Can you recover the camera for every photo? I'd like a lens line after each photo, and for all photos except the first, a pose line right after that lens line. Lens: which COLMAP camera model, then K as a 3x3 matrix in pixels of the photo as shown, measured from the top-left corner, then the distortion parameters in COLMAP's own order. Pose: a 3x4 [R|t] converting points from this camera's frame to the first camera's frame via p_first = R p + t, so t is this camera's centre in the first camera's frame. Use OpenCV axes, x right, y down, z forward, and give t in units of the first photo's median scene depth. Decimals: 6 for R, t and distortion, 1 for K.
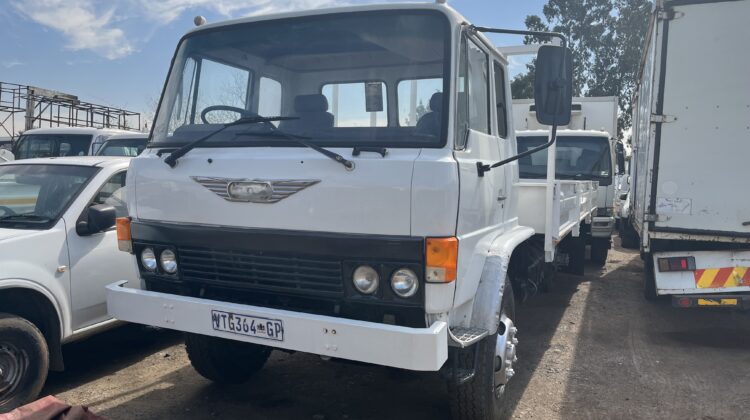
lens RADIAL K [[570.0, 0, 375.0], [0, 570.0, 210.0], [0, 0, 1]] dist [0.008573, 0.002540]
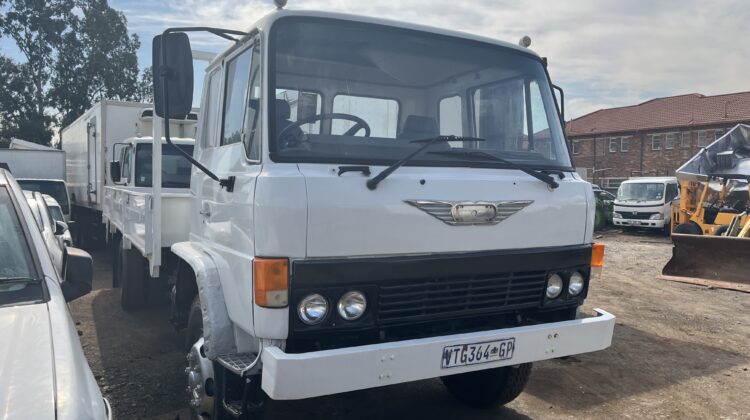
lens RADIAL K [[570.0, 0, 375.0], [0, 570.0, 210.0], [0, 0, 1]] dist [0.008573, 0.002540]
pose [[0.632603, -0.040806, 0.773401, -1.037548], [0.047018, 0.998793, 0.014240, -0.059102], [-0.773048, 0.027356, 0.633757, 0.502064]]
